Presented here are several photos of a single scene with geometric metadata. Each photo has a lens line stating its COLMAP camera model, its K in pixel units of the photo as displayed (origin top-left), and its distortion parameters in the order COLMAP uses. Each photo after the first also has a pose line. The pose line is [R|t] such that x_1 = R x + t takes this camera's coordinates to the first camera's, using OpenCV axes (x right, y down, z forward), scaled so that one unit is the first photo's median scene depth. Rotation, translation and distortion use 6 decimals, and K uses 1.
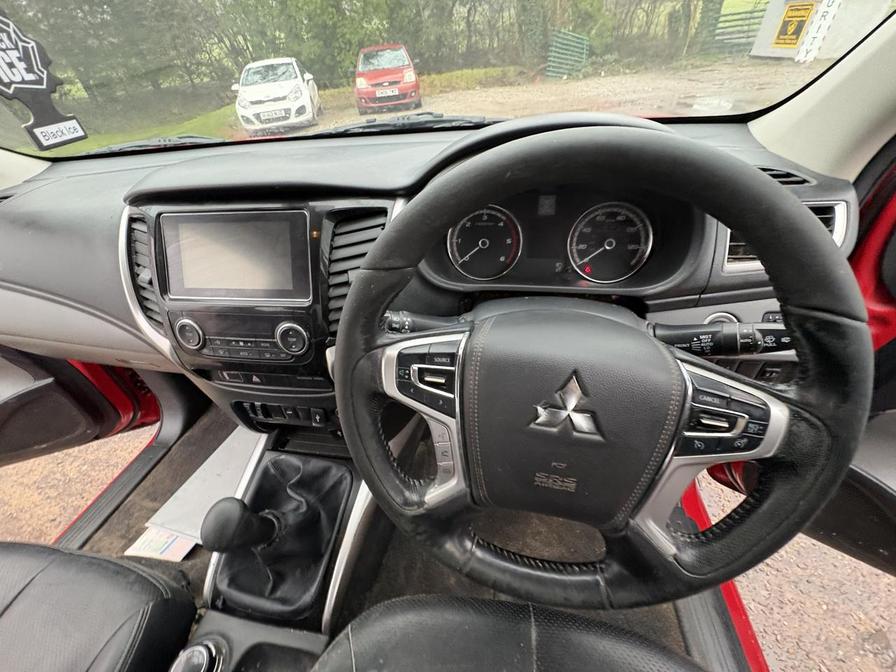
lens RADIAL K [[355.5, 0, 447.5], [0, 355.5, 337.2], [0, 0, 1]] dist [-0.001410, -0.000200]
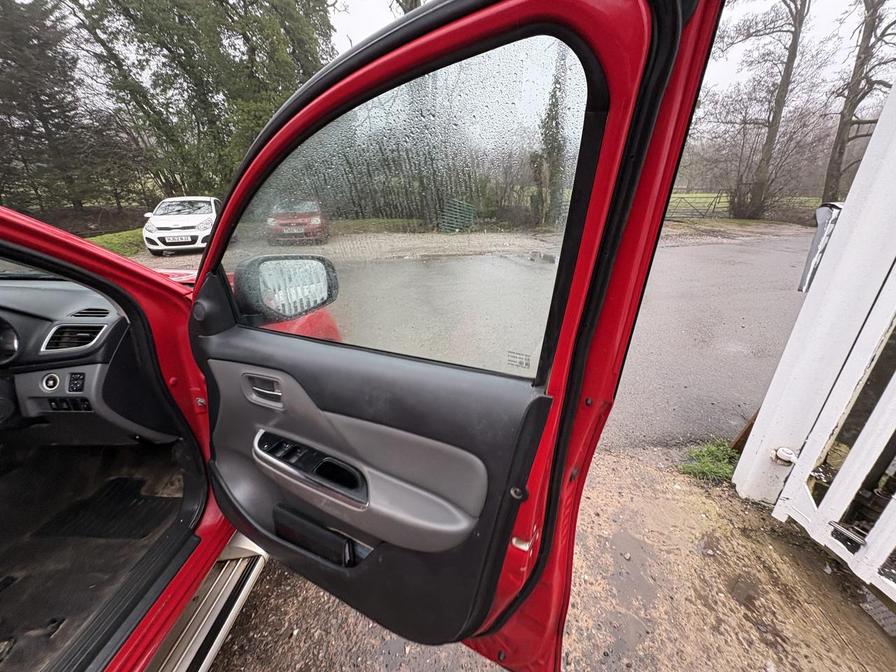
lens RADIAL K [[356.1, 0, 448.9], [0, 356.1, 334.9], [0, 0, 1]] dist [0.001546, -0.000768]
pose [[0.983987, 0.029500, 0.175783, 2.263808], [0.028403, 0.947657, -0.318025, 0.354747], [-0.175964, 0.317925, 0.931644, -1.149821]]
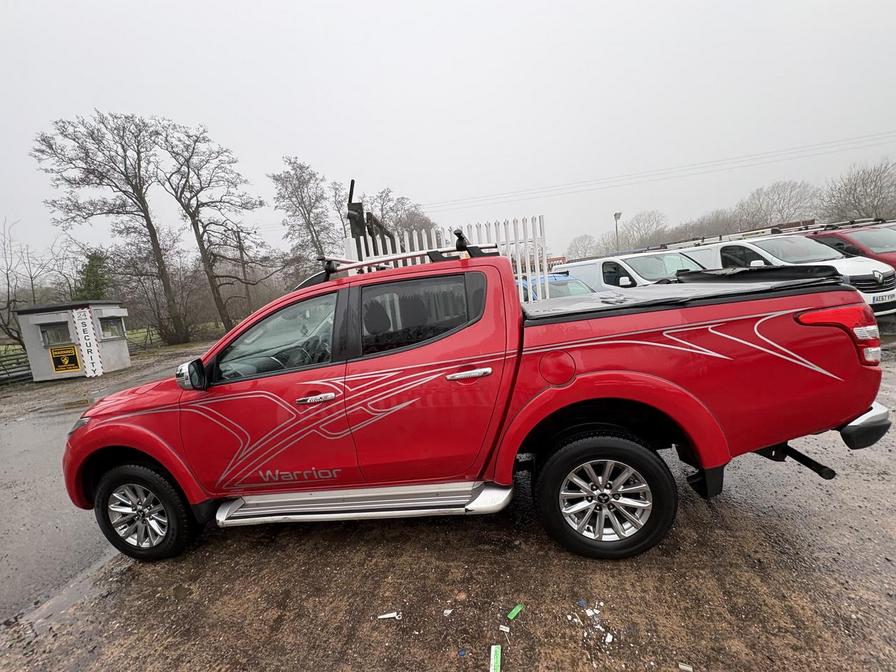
lens RADIAL K [[356.1, 0, 448.9], [0, 356.1, 334.9], [0, 0, 1]] dist [0.001546, -0.000768]
pose [[-0.004647, -0.036028, 0.999340, -6.507860], [0.732882, 0.679783, 0.027916, 1.237032], [-0.680340, 0.732528, 0.023245, -1.231264]]
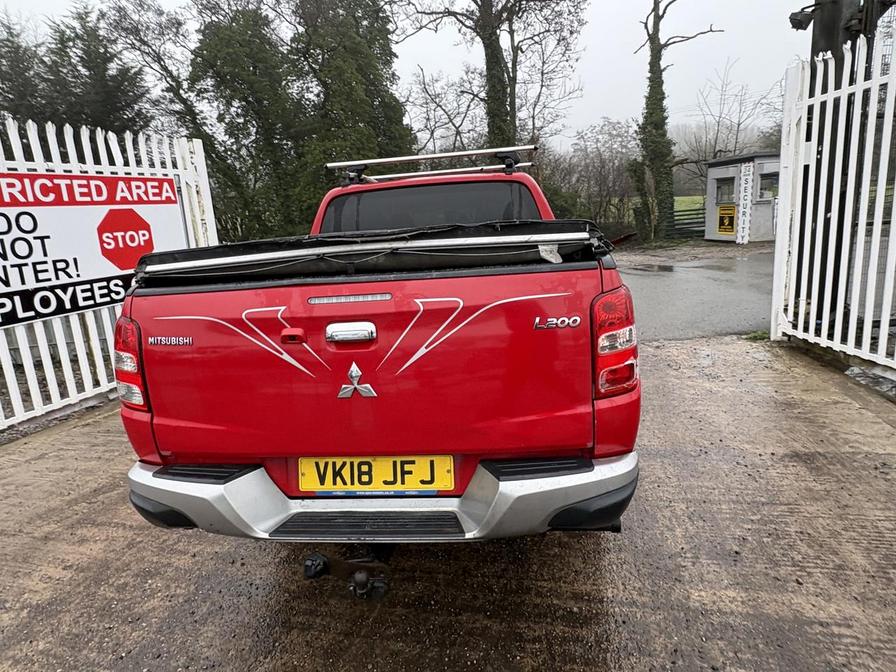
lens RADIAL K [[540.9, 0, 448.6], [0, 540.9, 333.4], [0, 0, 1]] dist [0.001471, -0.001355]
pose [[0.998673, 0.001197, 0.051495, -1.214886], [0.023502, 0.879020, -0.476205, 5.822824], [-0.045835, 0.476783, 0.877825, -7.160295]]
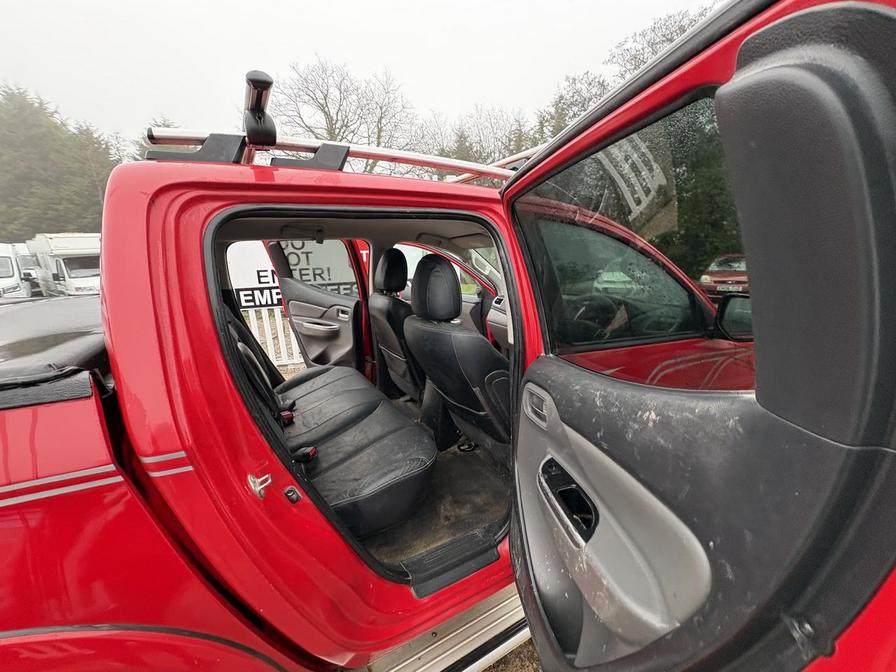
lens RADIAL K [[355.5, 0, 447.5], [0, 355.5, 337.2], [0, 0, 1]] dist [-0.001410, -0.000200]
pose [[0.637442, 0.239900, -0.732200, 1.974569], [-0.519027, 0.836032, -0.177937, 1.479366], [0.569455, 0.493456, 0.657436, -2.511070]]
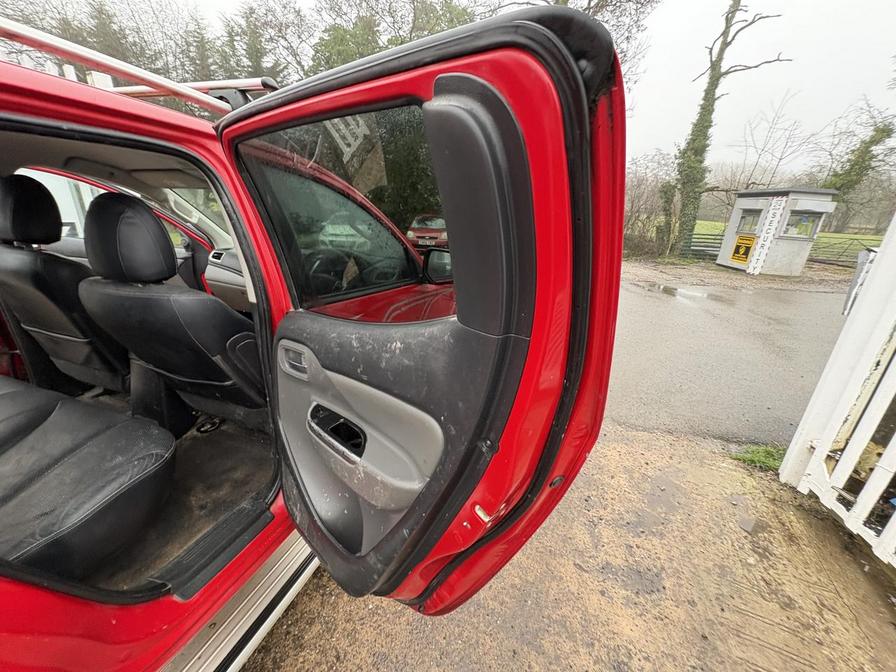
lens RADIAL K [[356.9, 0, 449.3], [0, 356.9, 336.5], [0, 0, 1]] dist [-0.000726, -0.000222]
pose [[0.978075, 0.183623, -0.098245, 1.972853], [-0.206397, 0.917557, -0.339836, 1.560811], [0.027743, 0.352662, 0.935339, -2.644435]]
